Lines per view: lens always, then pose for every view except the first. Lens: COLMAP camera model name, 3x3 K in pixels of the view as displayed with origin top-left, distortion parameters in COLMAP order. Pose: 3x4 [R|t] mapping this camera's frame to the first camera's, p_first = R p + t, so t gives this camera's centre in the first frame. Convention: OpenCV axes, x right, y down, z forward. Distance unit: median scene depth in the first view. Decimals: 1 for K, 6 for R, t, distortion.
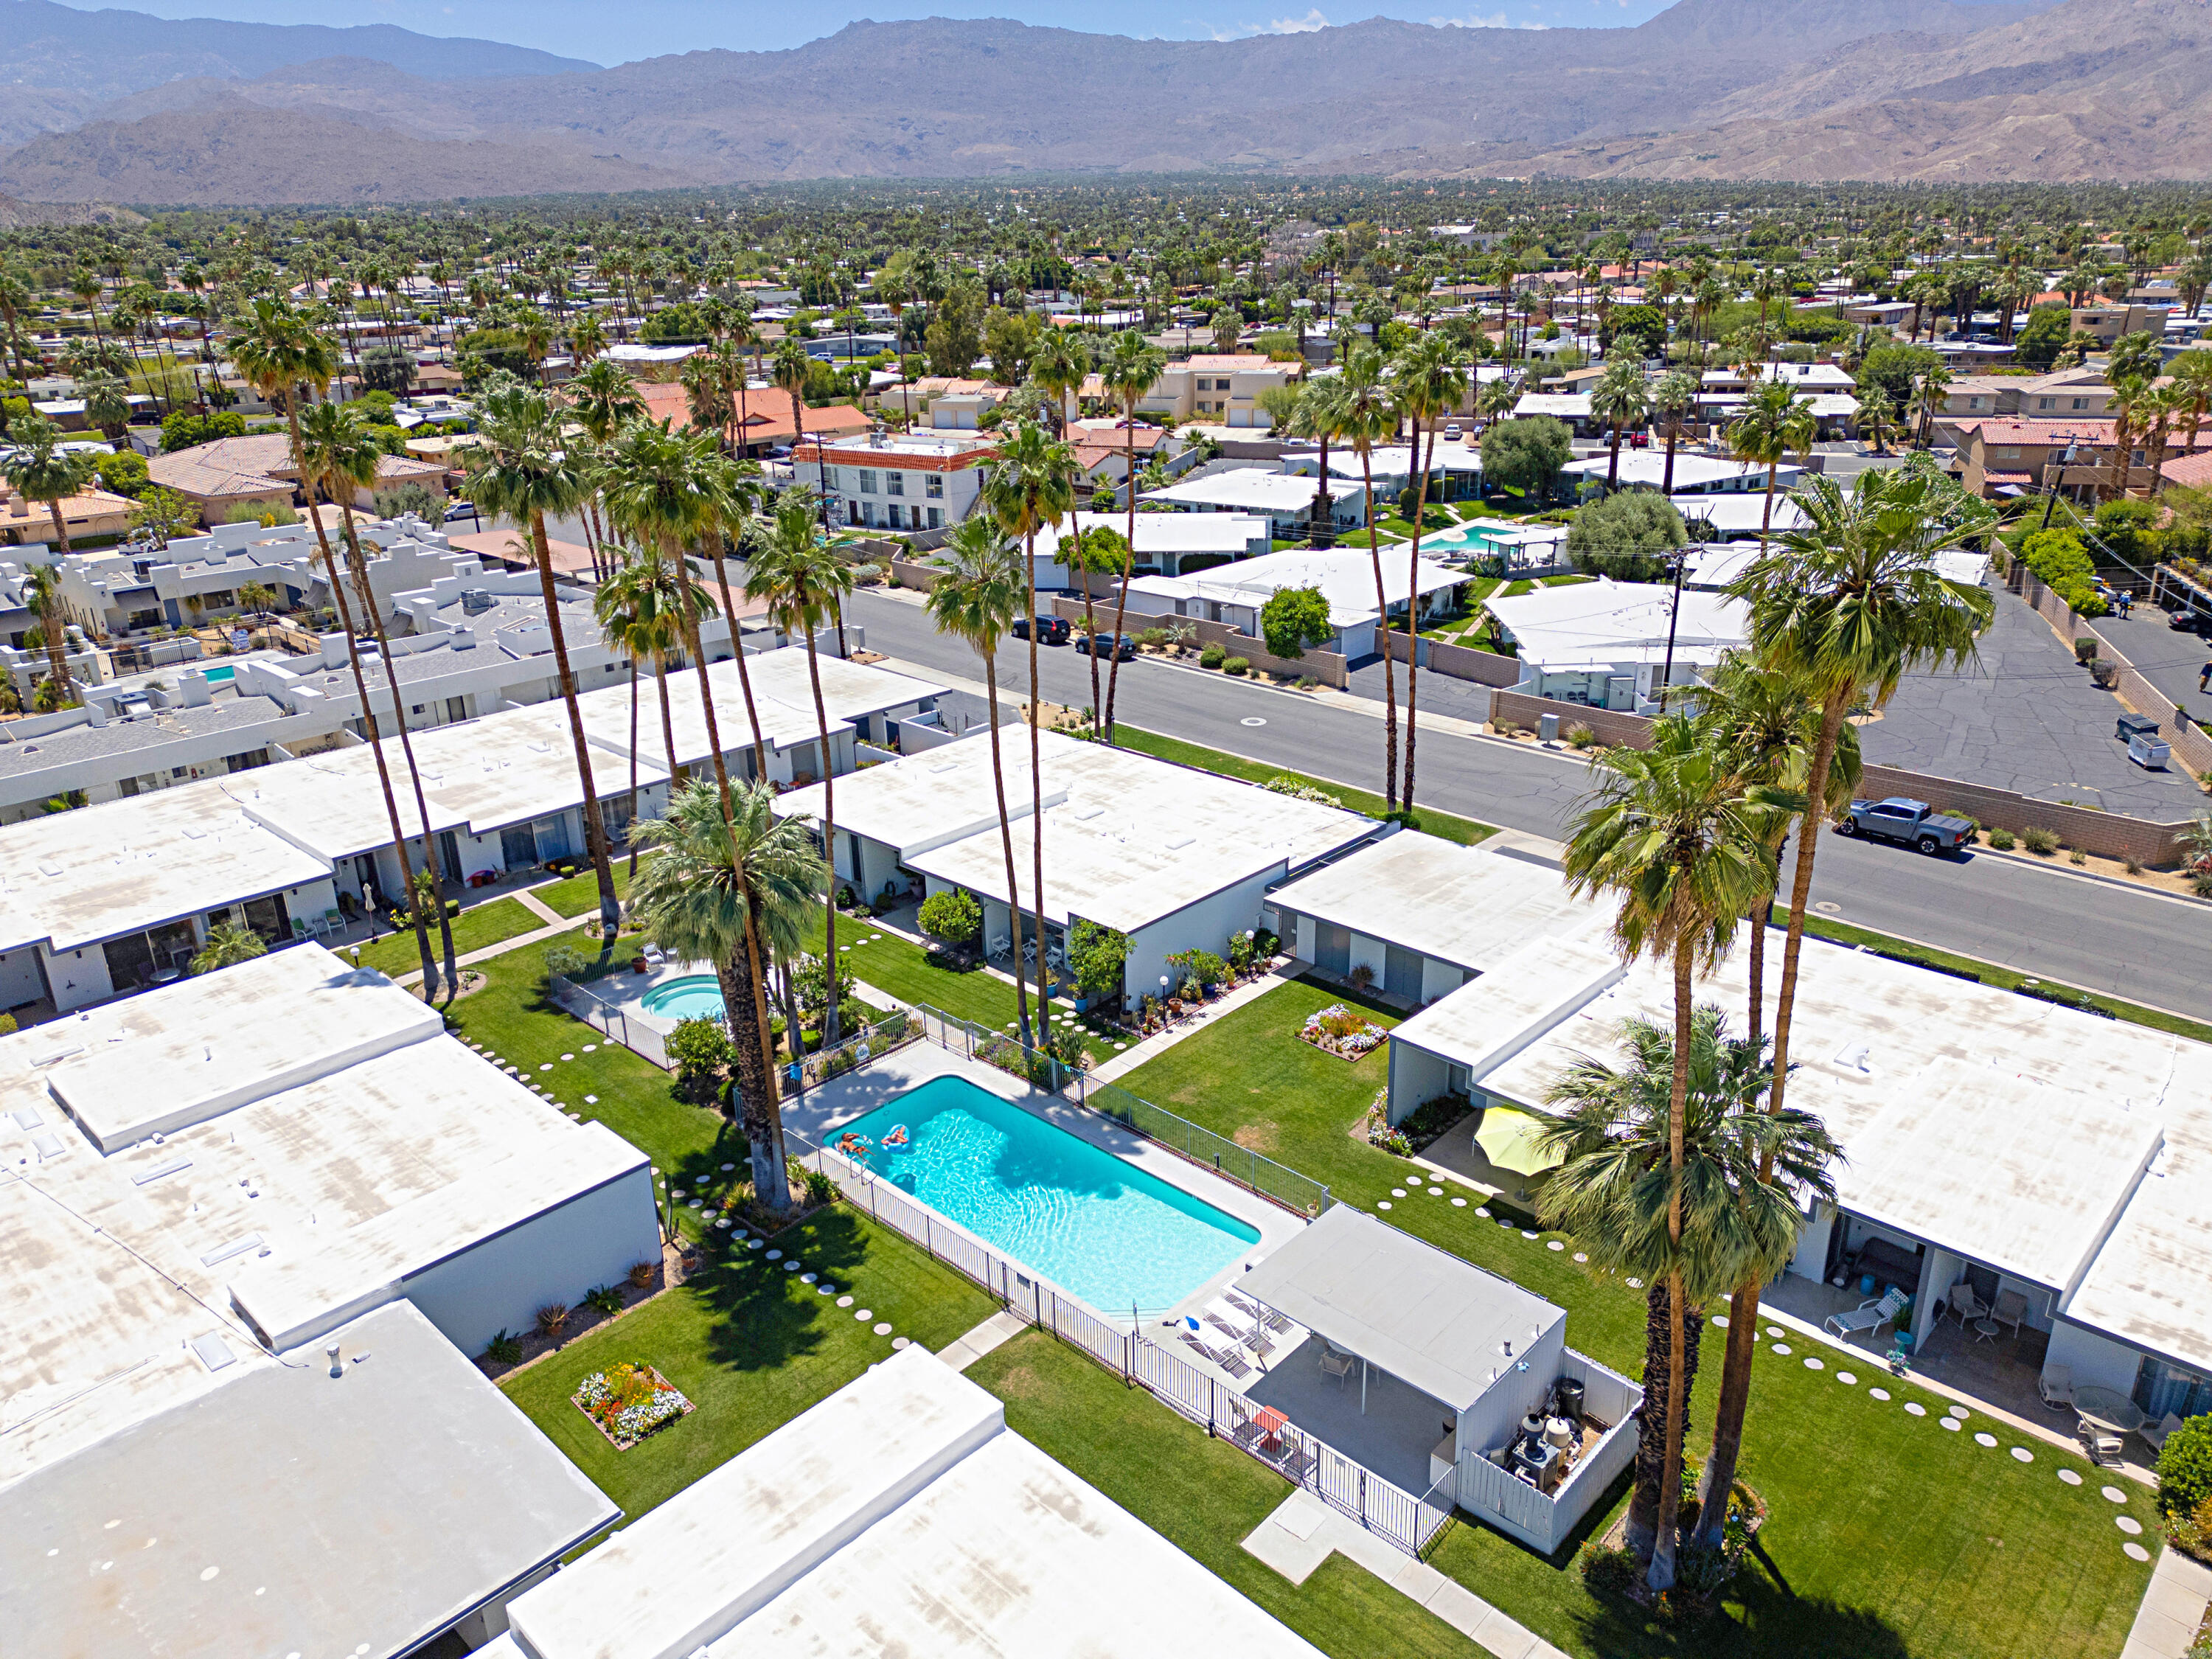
lens RADIAL K [[1549.0, 0, 1116.5], [0, 1549.0, 829.0], [0, 0, 1]] dist [0.045915, -0.029037]
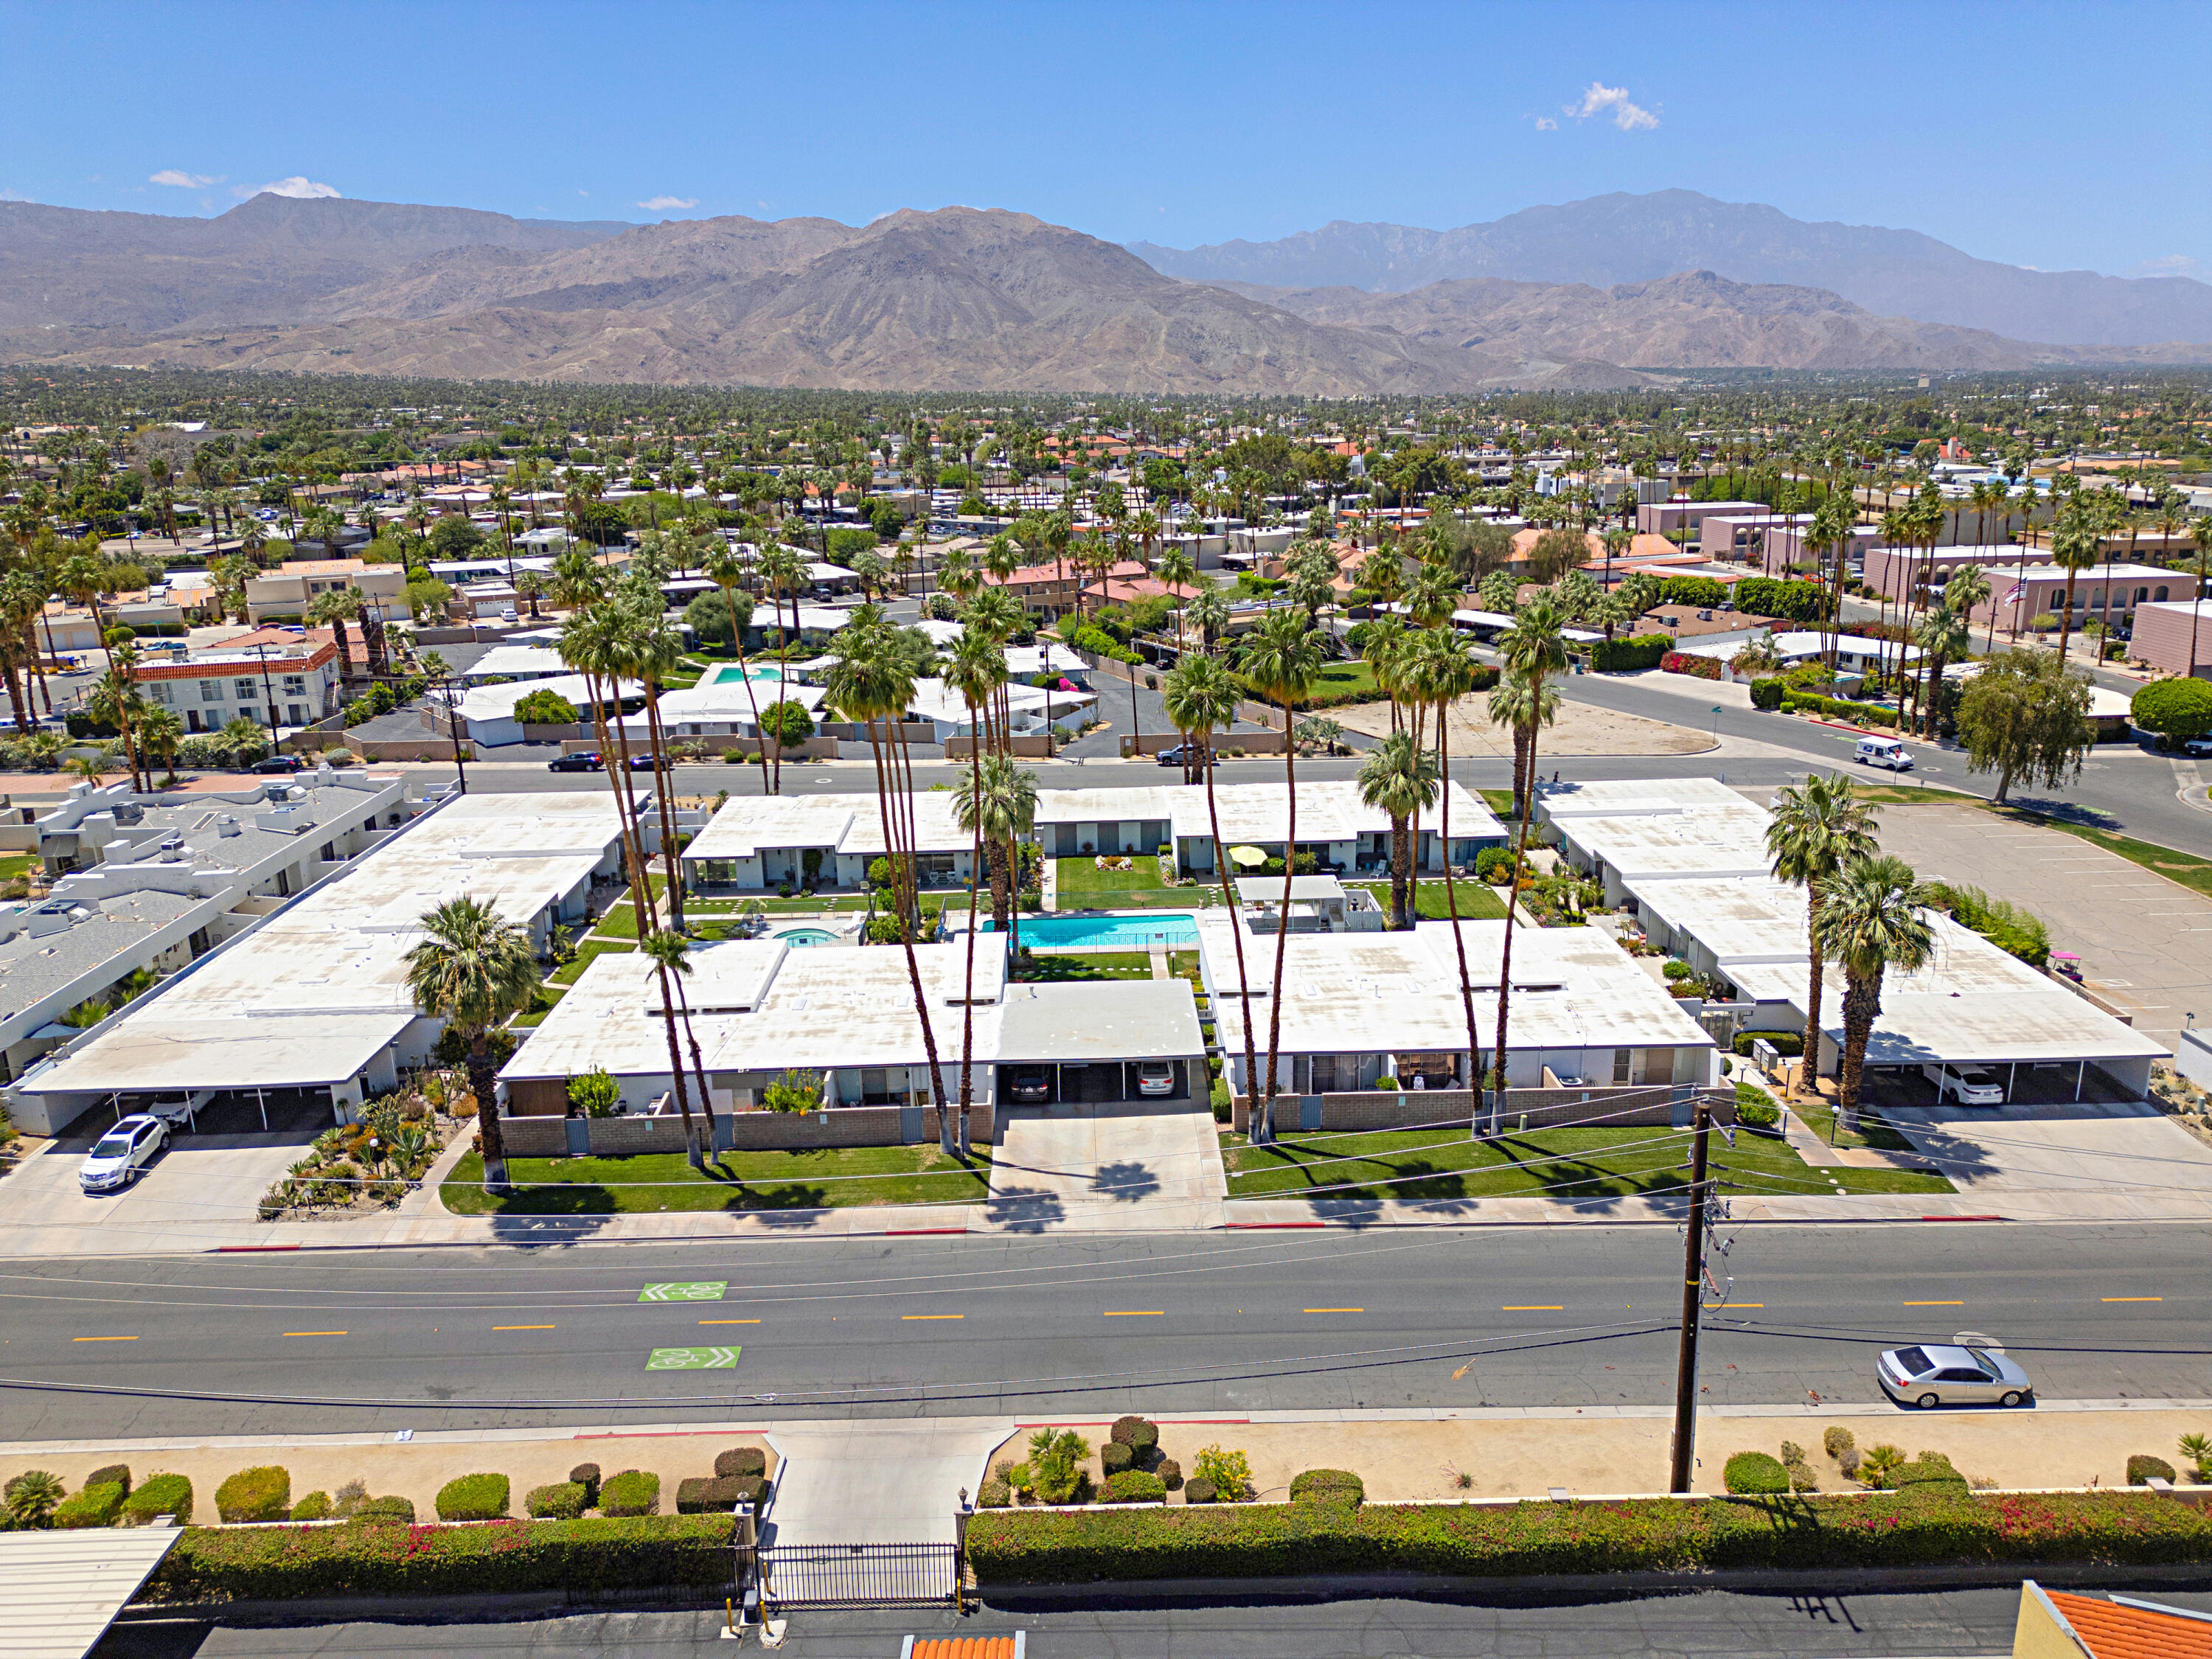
lens RADIAL K [[1549.0, 0, 1116.5], [0, 1549.0, 829.0], [0, 0, 1]] dist [0.045915, -0.029037]
pose [[0.705660, -0.184869, 0.684008, -0.970198], [0.258505, 0.965994, -0.005605, 0.077831], [-0.659711, 0.180775, 0.729453, -0.391352]]
